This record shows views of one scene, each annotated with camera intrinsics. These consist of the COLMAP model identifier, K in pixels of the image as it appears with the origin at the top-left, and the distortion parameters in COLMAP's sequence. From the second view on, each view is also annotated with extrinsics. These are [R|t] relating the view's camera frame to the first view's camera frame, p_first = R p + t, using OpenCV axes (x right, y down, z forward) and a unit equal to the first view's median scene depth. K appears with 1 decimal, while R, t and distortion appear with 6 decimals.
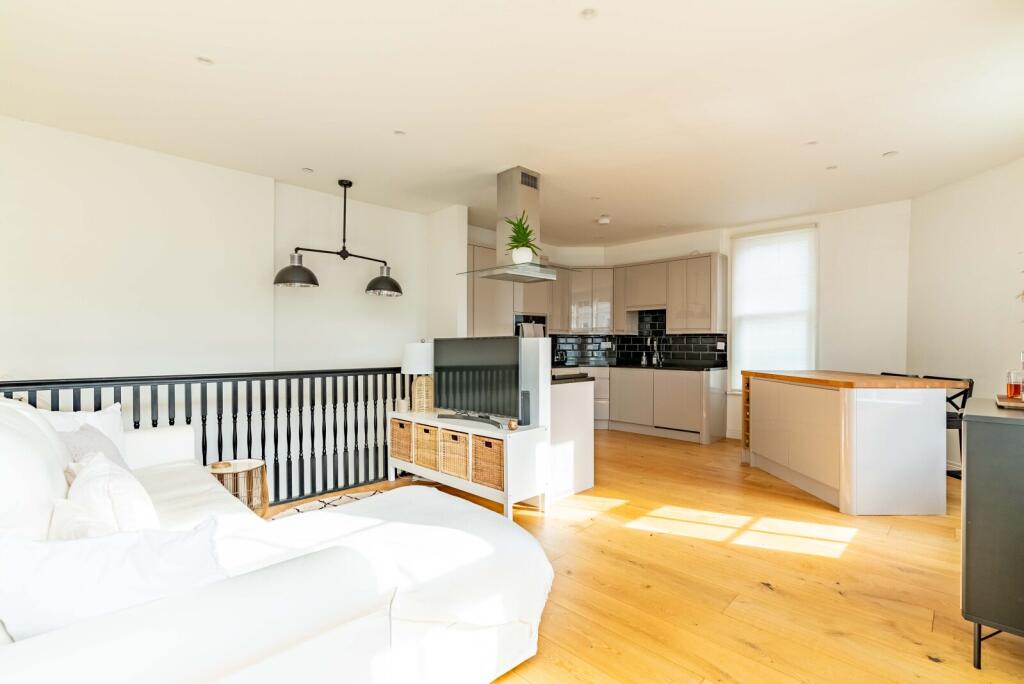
lens RADIAL K [[468.8, 0, 515.9], [0, 468.8, 348.6], [0, 0, 1]] dist [0.015889, 0.005811]
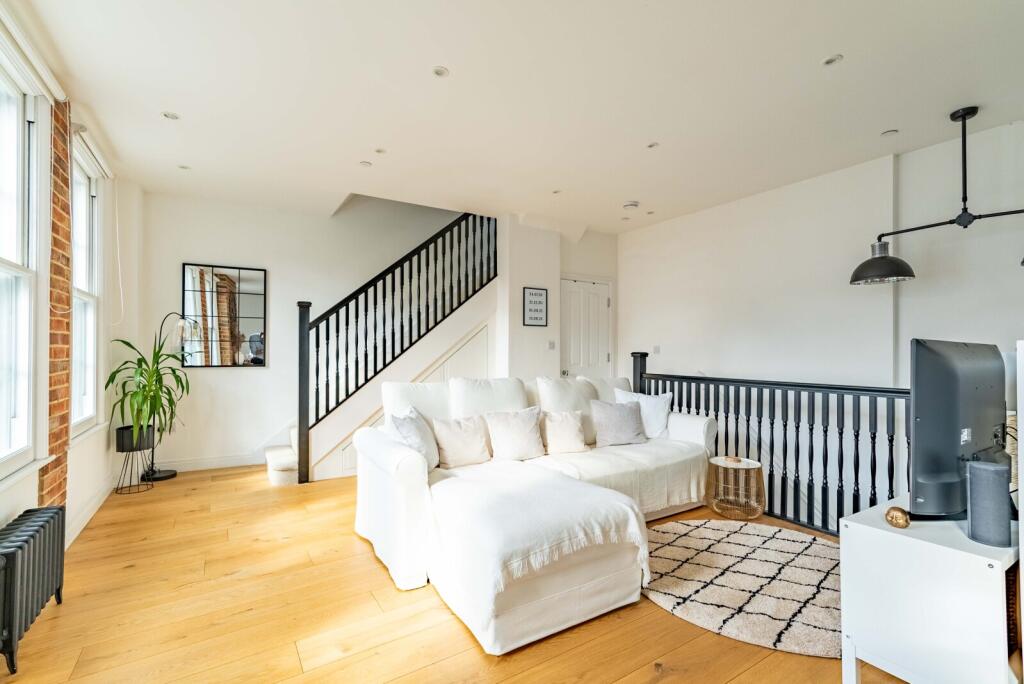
lens RADIAL K [[468.8, 0, 514.8], [0, 468.8, 339.2], [0, 0, 1]] dist [0.015889, 0.005811]
pose [[-0.220223, -0.018071, -0.975282, 0.460139], [-0.003529, 0.999837, -0.017729, -0.016747], [0.975443, -0.000463, -0.220251, 0.550871]]
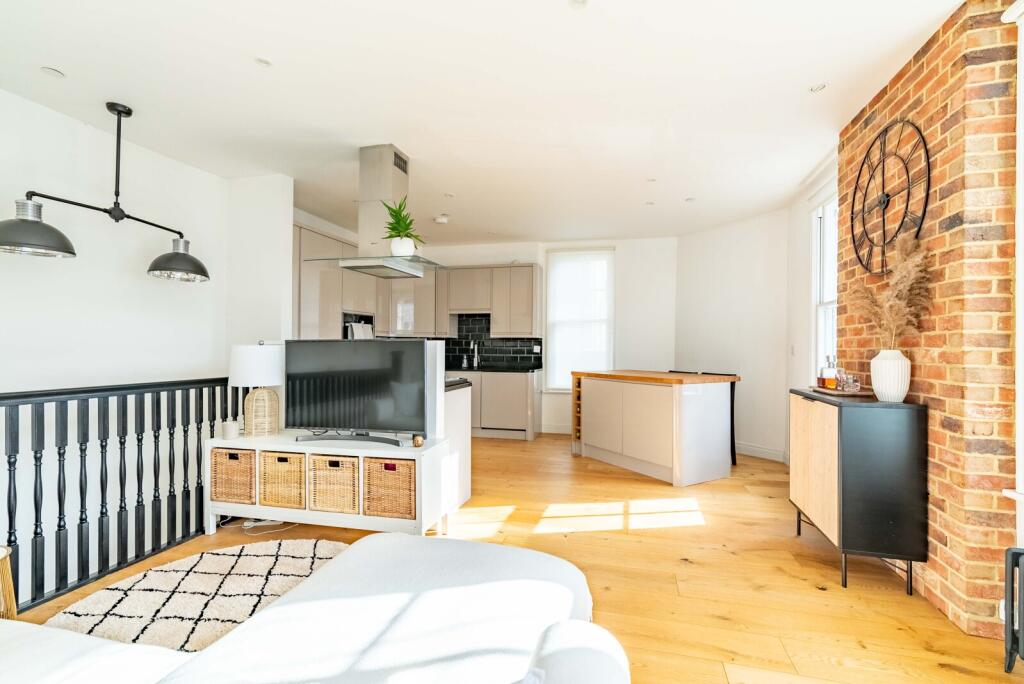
lens RADIAL K [[468.8, 0, 515.1], [0, 468.8, 345.7], [0, 0, 1]] dist [0.015889, 0.005811]
pose [[0.864527, 0.005546, 0.502555, -0.223029], [-0.000173, 0.999942, -0.010738, -0.002898], [-0.502586, 0.009196, 0.864478, 0.123153]]
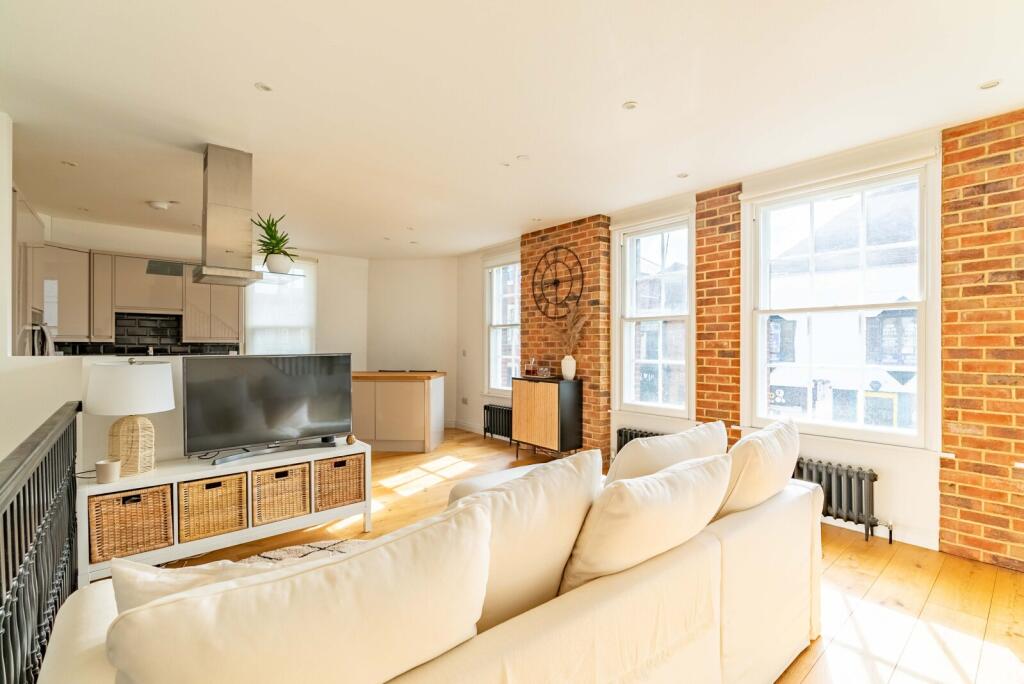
lens RADIAL K [[468.8, 0, 518.8], [0, 468.8, 346.5], [0, 0, 1]] dist [0.015889, 0.005811]
pose [[0.086054, -0.003583, 0.996284, -0.777481], [0.006464, 0.999974, 0.003038, -0.032723], [-0.996270, 0.006178, 0.086075, 0.417922]]
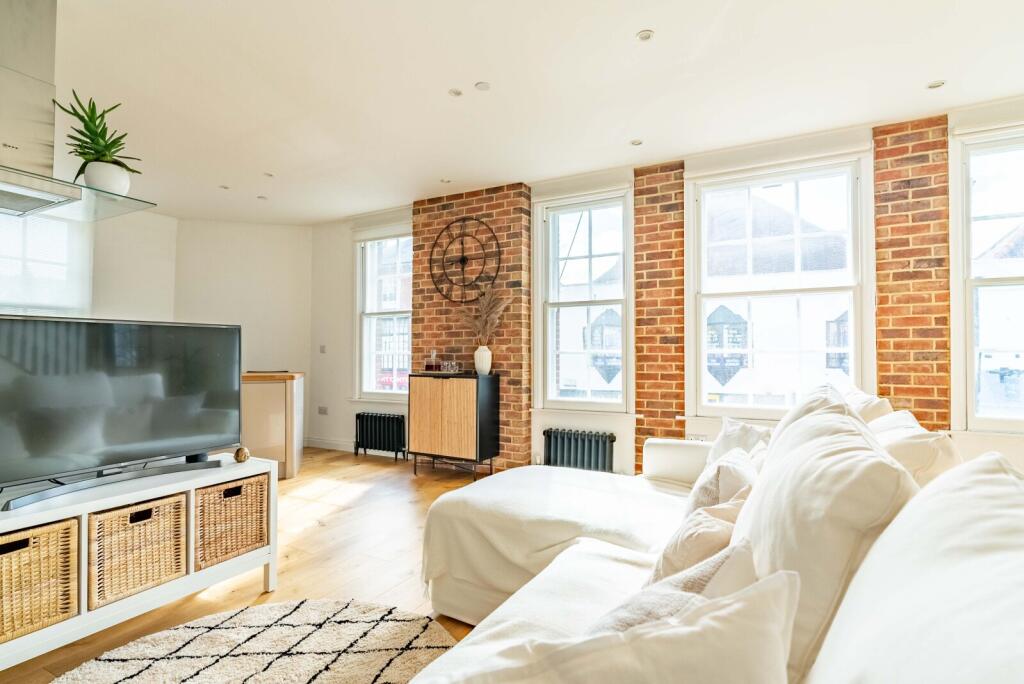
lens RADIAL K [[514.7, 0, 515.9], [0, 514.7, 346.0], [0, 0, 1]] dist [0.010832, 0.002924]
pose [[-0.271989, 0.016913, 0.962152, -0.652307], [0.005366, 0.999857, -0.016058, 0.014259], [-0.962285, 0.000795, -0.272041, 0.633639]]
